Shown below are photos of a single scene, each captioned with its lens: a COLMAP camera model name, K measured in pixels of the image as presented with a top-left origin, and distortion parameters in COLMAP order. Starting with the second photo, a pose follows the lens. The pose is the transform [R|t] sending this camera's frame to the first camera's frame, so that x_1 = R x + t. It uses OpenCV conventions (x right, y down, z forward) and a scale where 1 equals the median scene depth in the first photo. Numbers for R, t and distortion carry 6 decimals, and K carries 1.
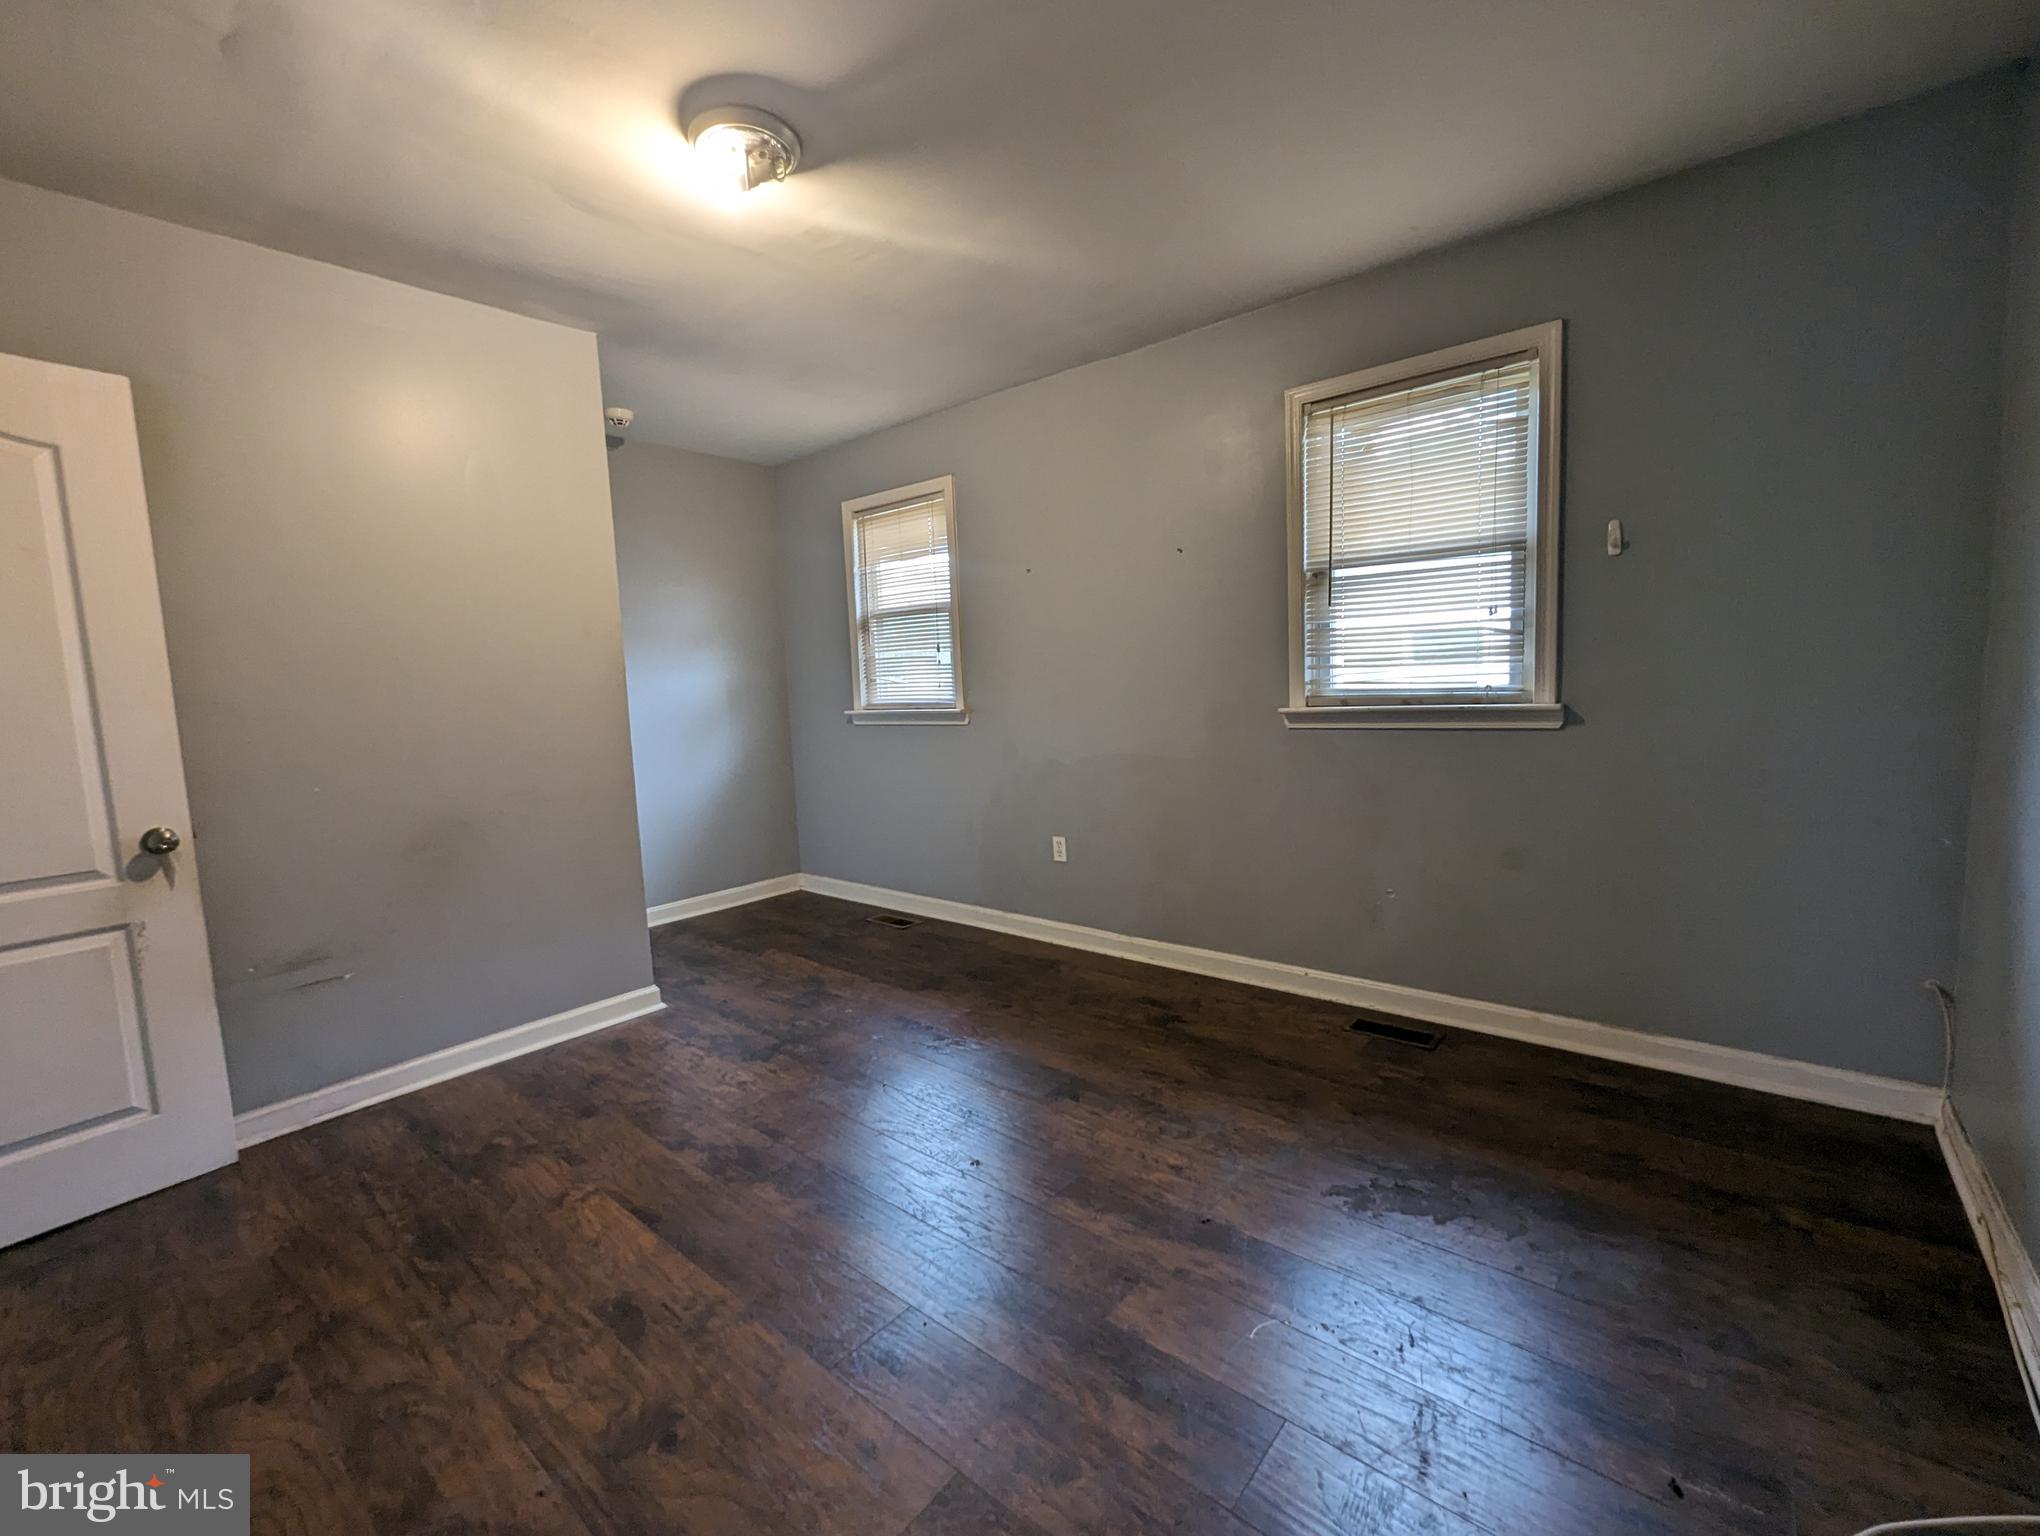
lens RADIAL K [[859.0, 0, 1030.2], [0, 859.0, 768.8], [0, 0, 1]] dist [0.000359, -0.000411]
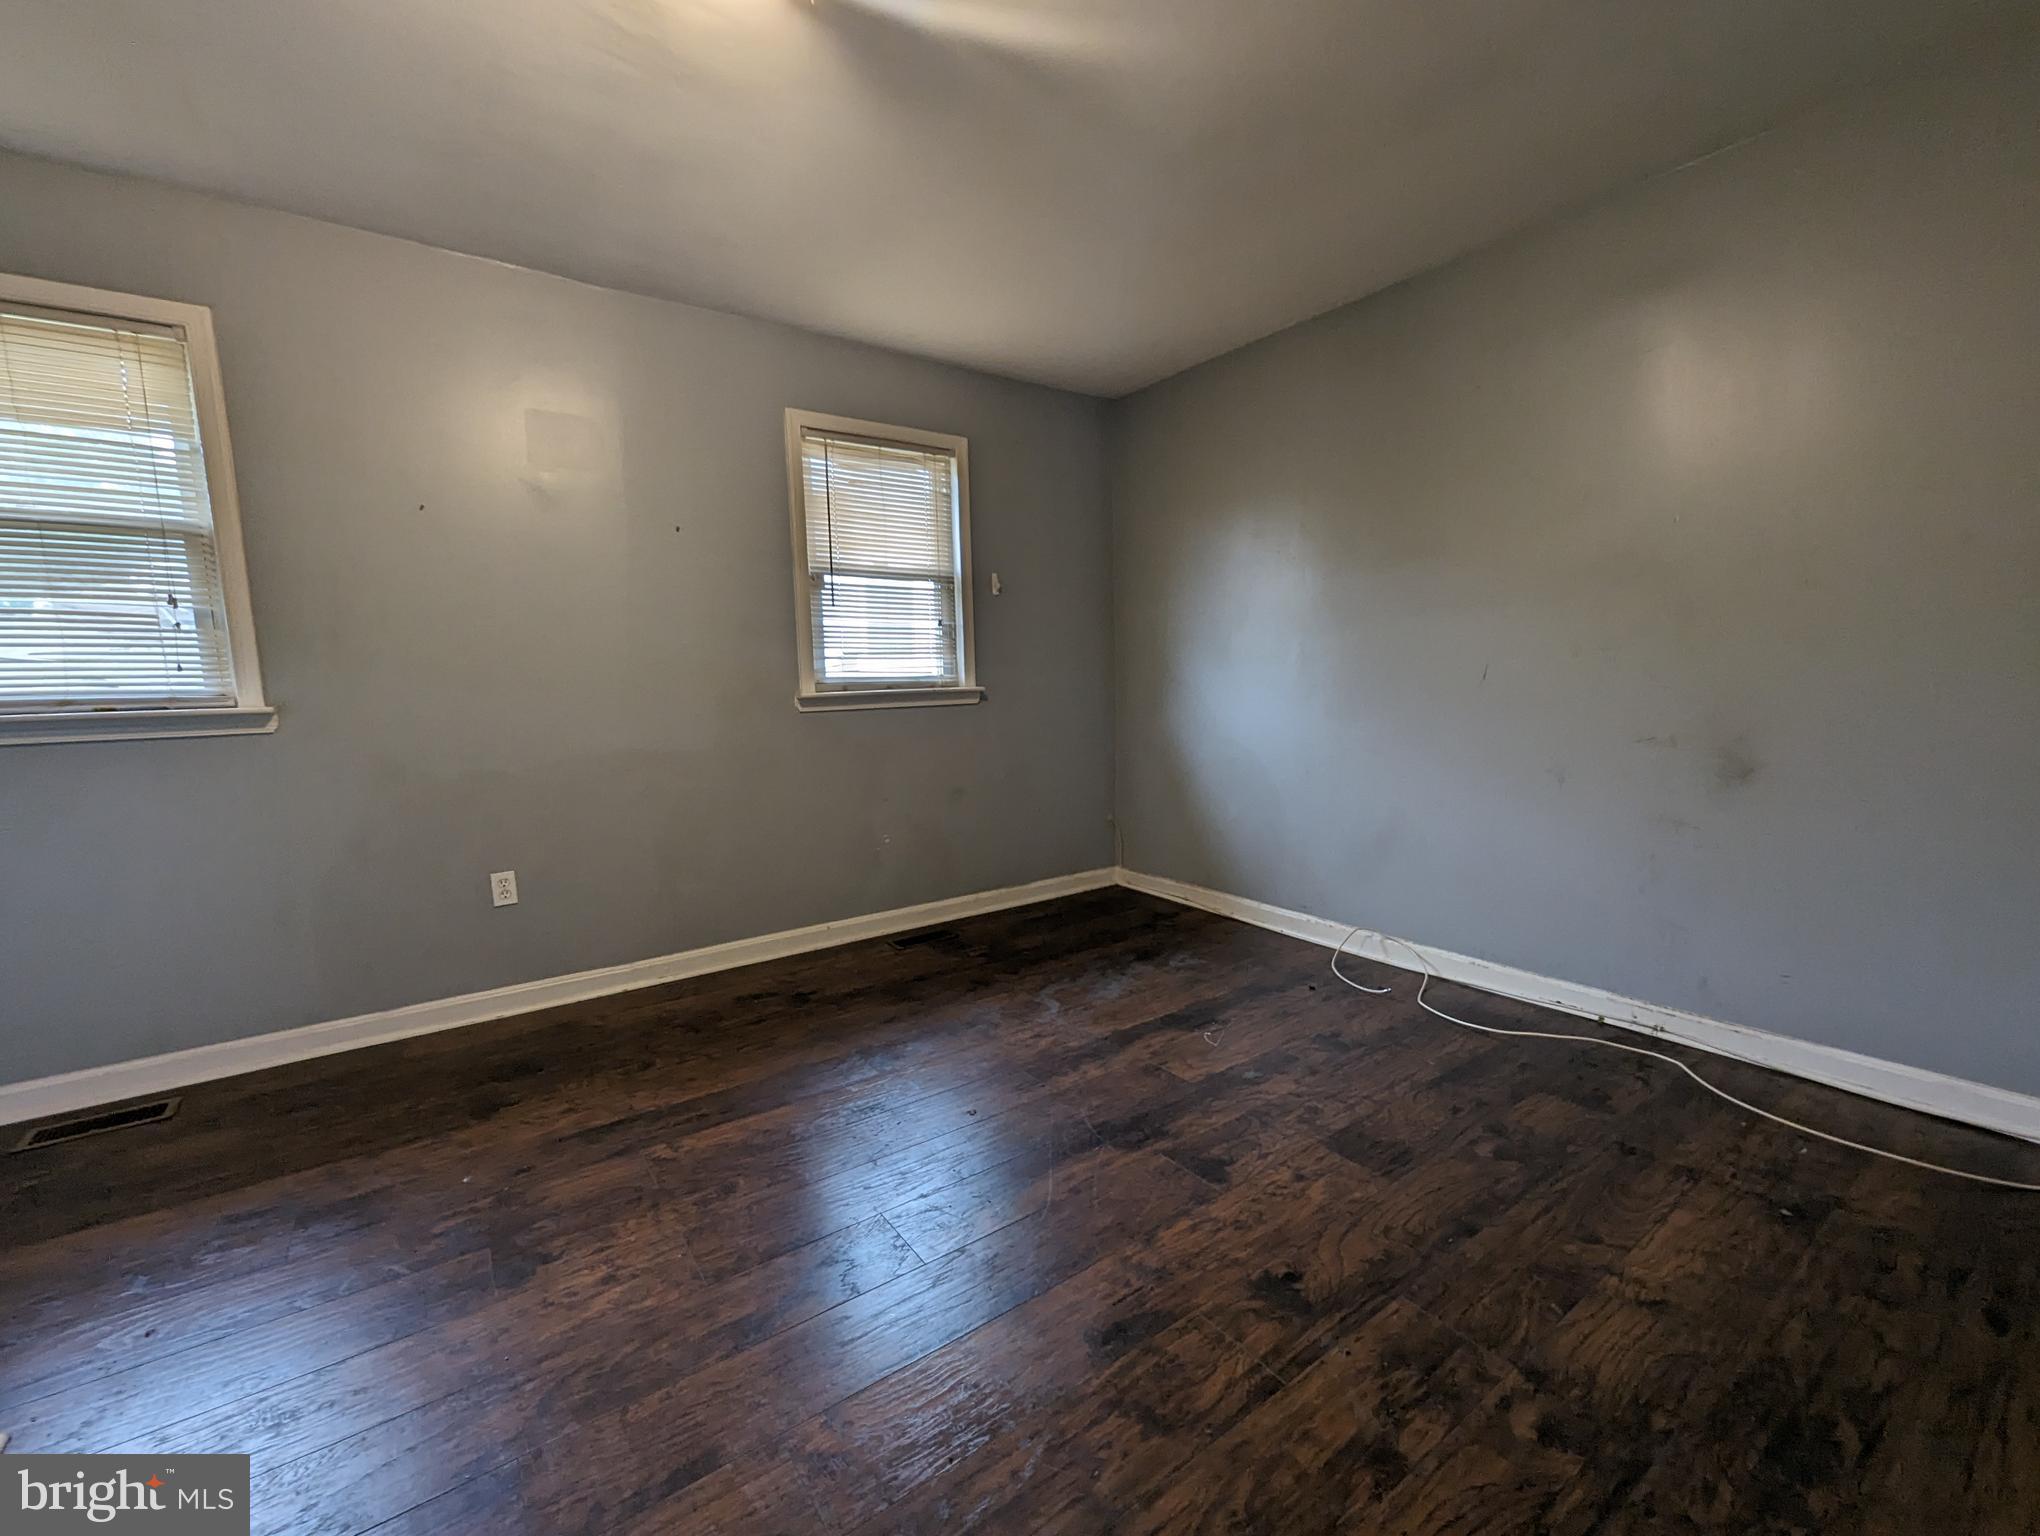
lens RADIAL K [[859.0, 0, 1032.1], [0, 859.0, 768.0], [0, 0, 1]] dist [0.000359, -0.000411]
pose [[0.245279, -0.073310, 0.966677, -0.777521], [0.110637, 0.992739, 0.047214, 0.005960], [-0.963119, 0.095370, 0.251609, 0.485532]]
